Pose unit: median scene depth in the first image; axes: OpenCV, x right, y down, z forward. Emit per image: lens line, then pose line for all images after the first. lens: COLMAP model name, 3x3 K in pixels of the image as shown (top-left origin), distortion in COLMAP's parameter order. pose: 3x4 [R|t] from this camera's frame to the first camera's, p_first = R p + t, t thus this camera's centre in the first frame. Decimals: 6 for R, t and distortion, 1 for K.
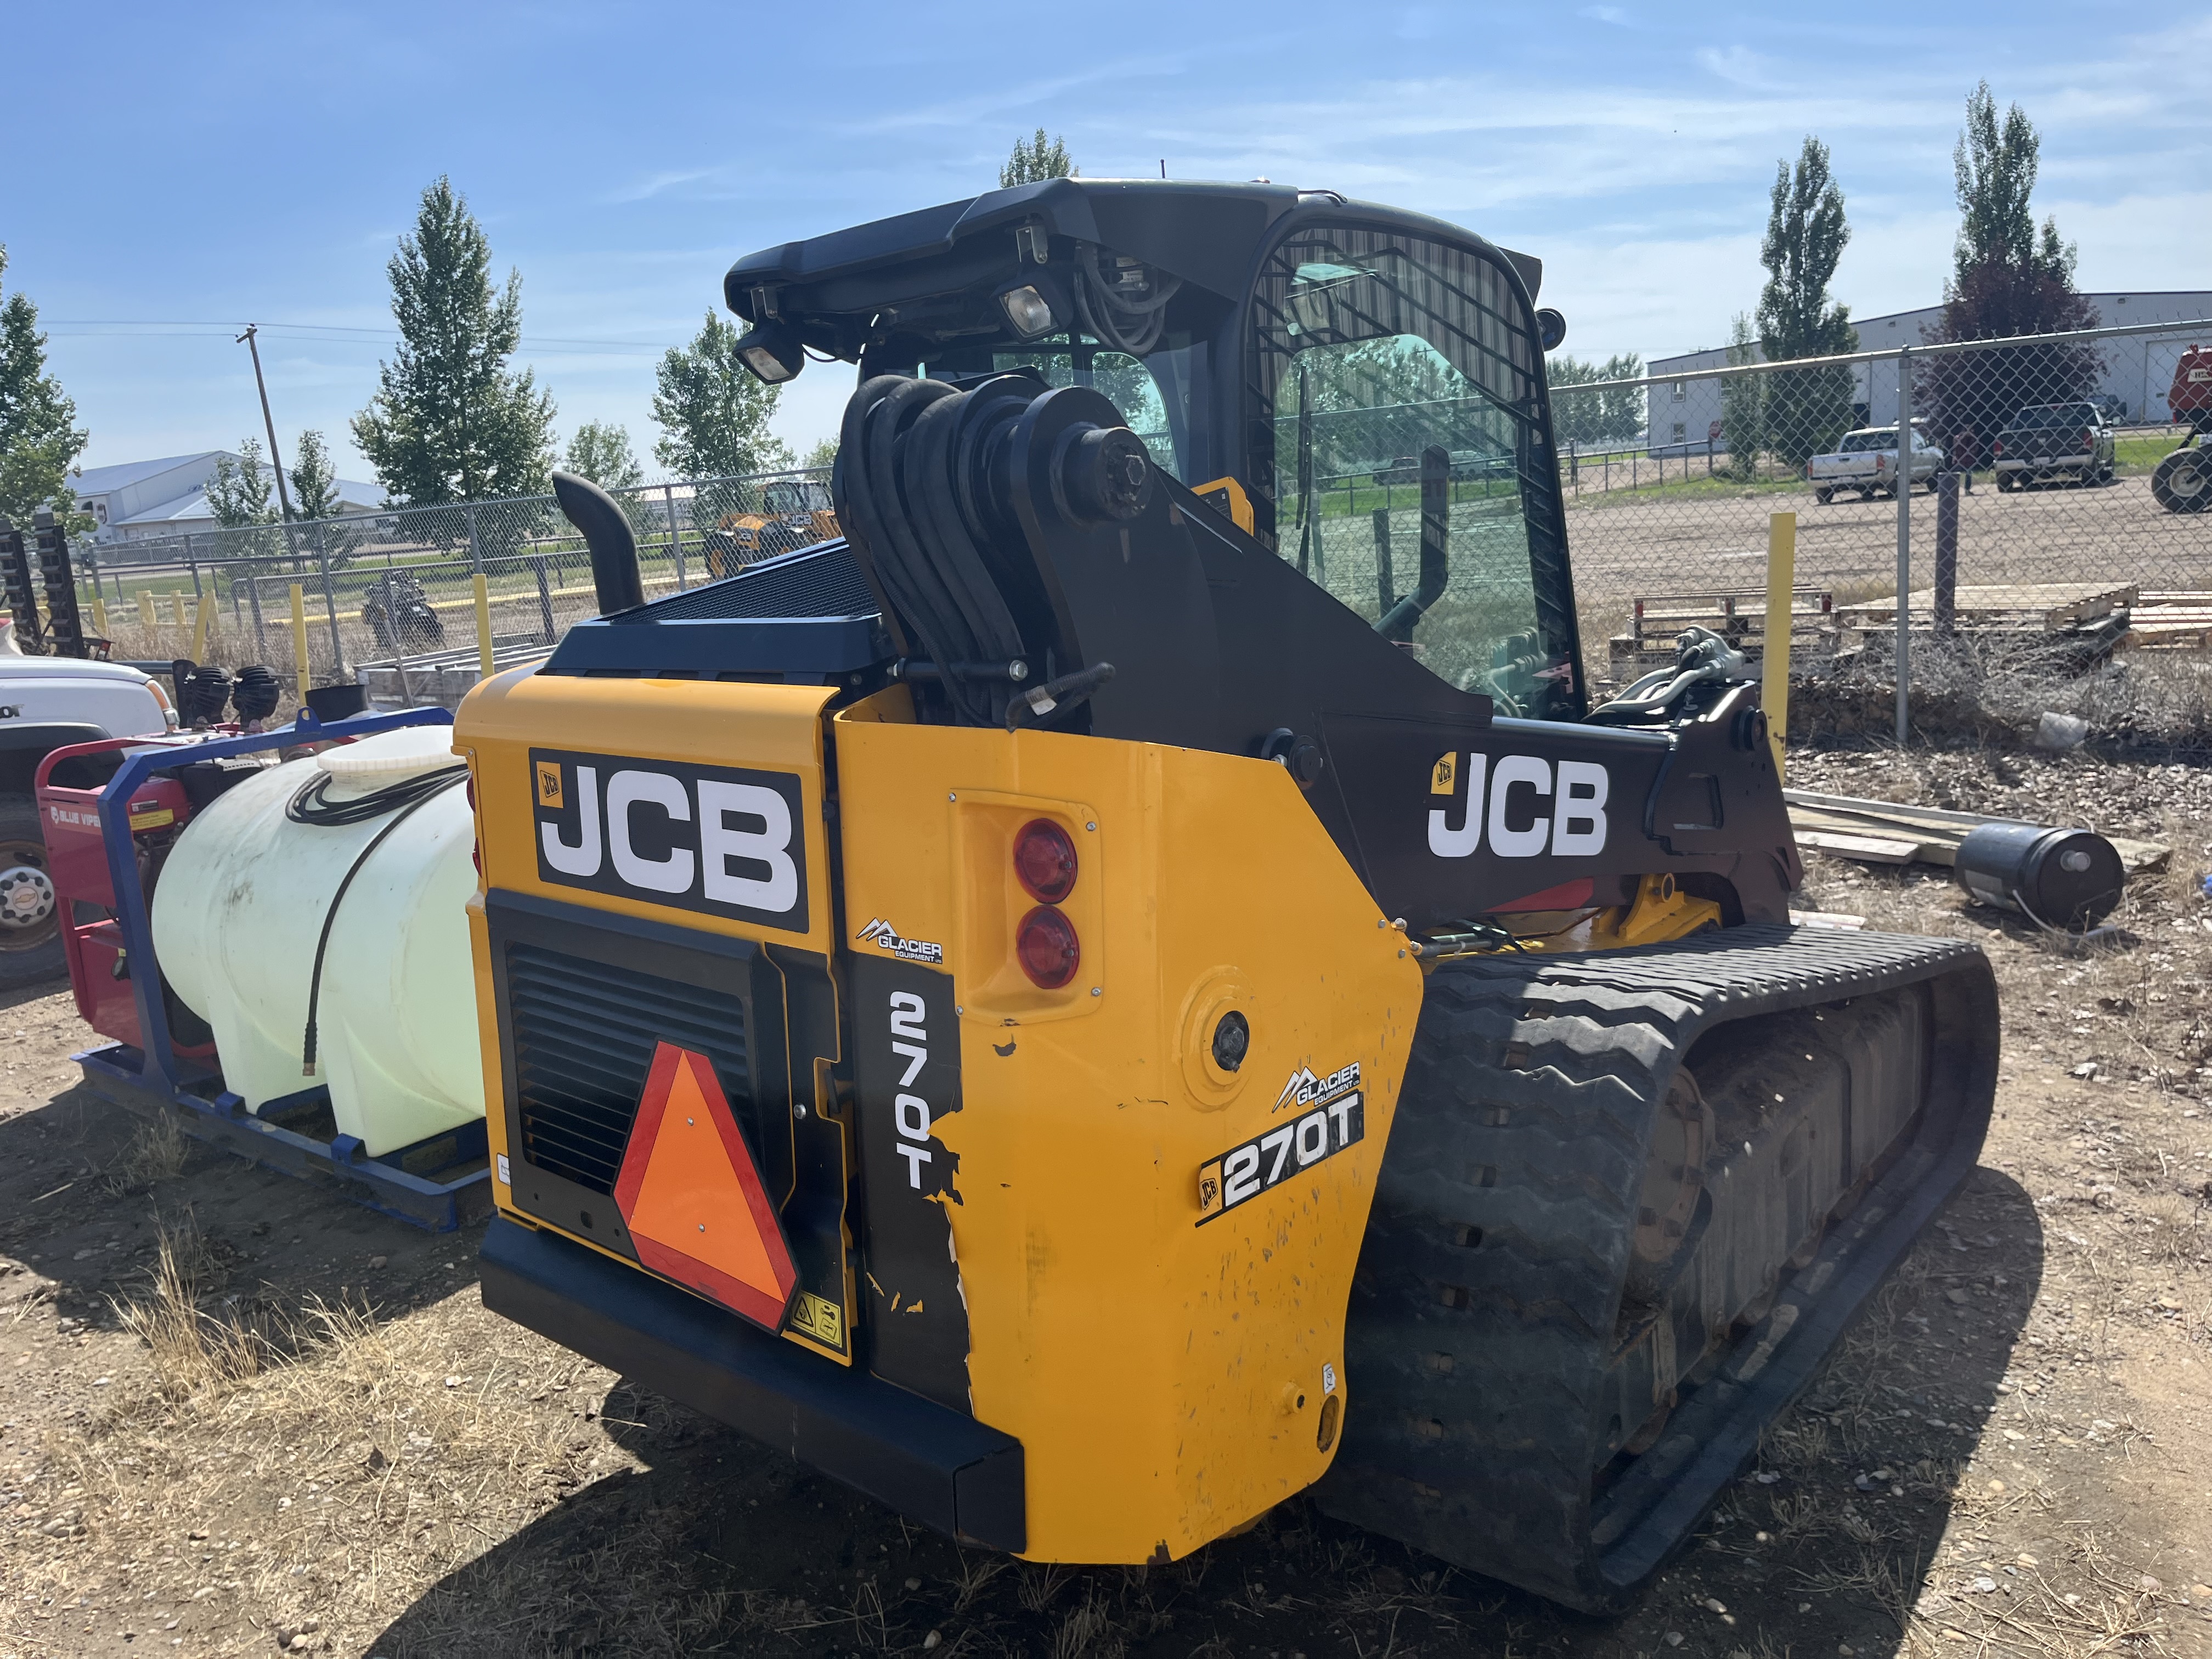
lens RADIAL K [[1670.8, 0, 1117.6], [0, 1670.8, 782.4], [0, 0, 1]] dist [0.064212, -0.082691]
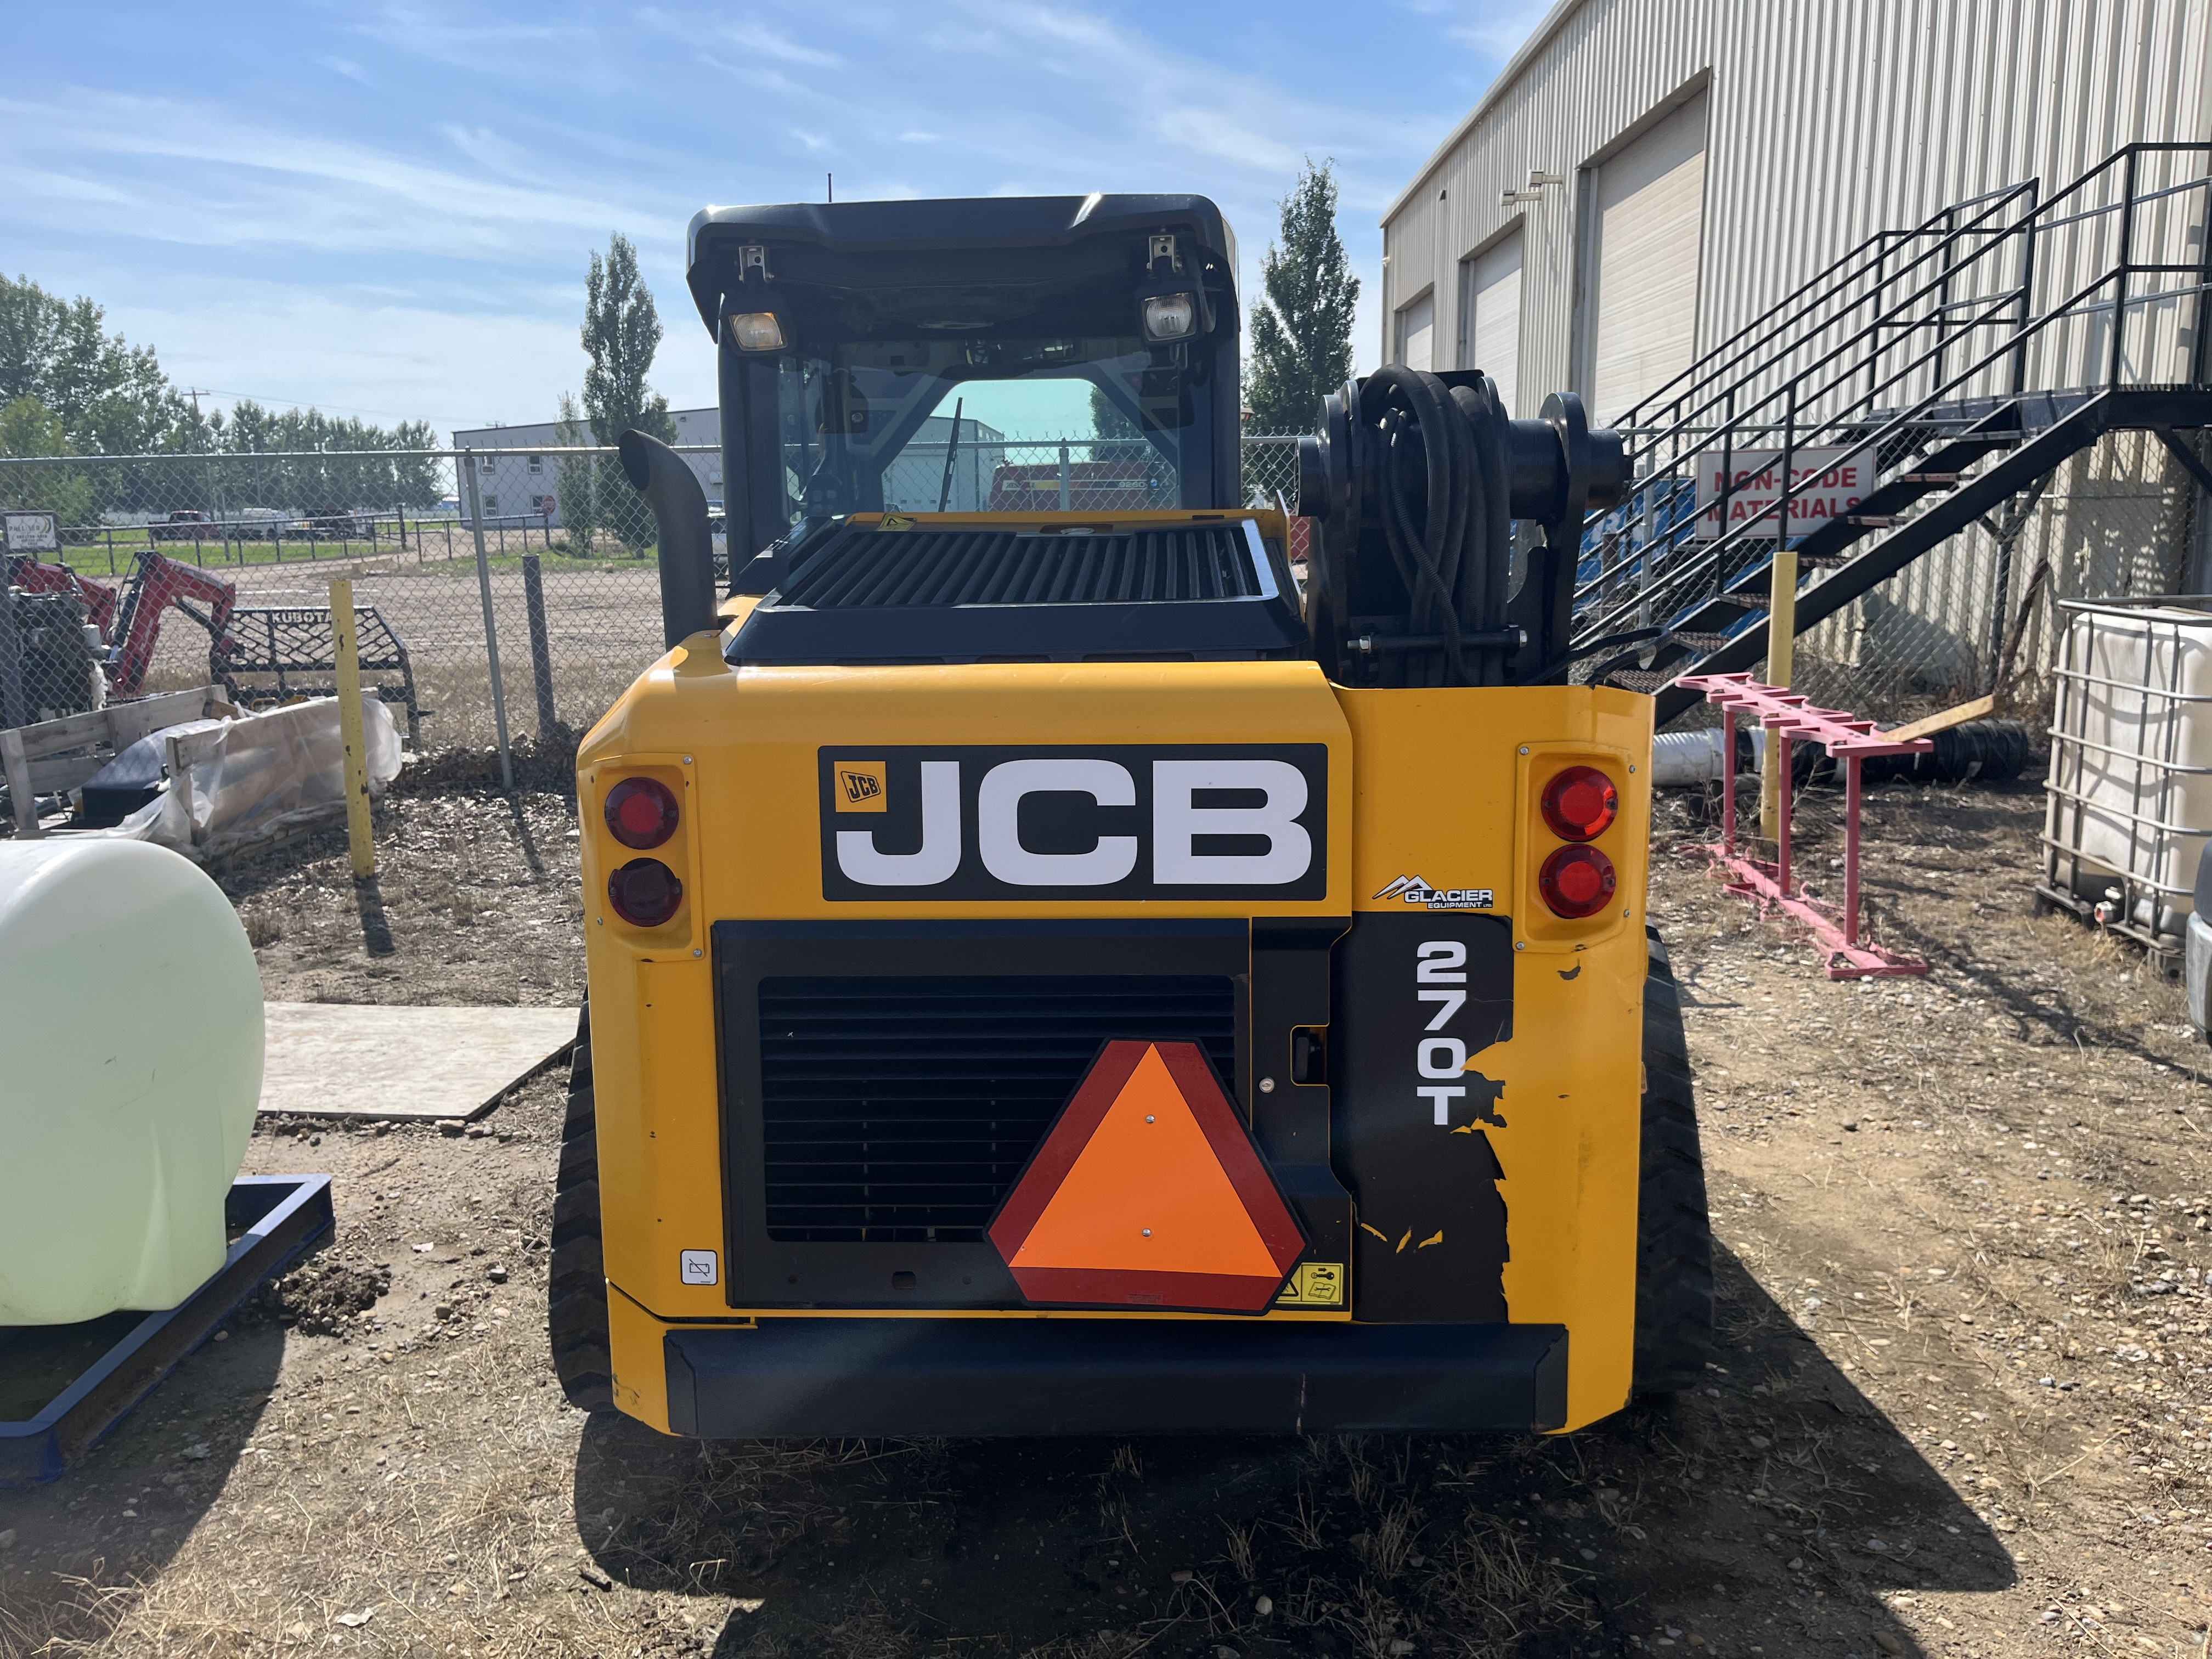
lens RADIAL K [[1670.8, 0, 1117.6], [0, 1670.8, 782.4], [0, 0, 1]] dist [0.064212, -0.082691]
pose [[0.779707, -0.040909, 0.624806, -0.853022], [0.067854, 0.997507, -0.019364, 0.027462], [-0.622457, 0.057493, 0.780540, 0.253618]]
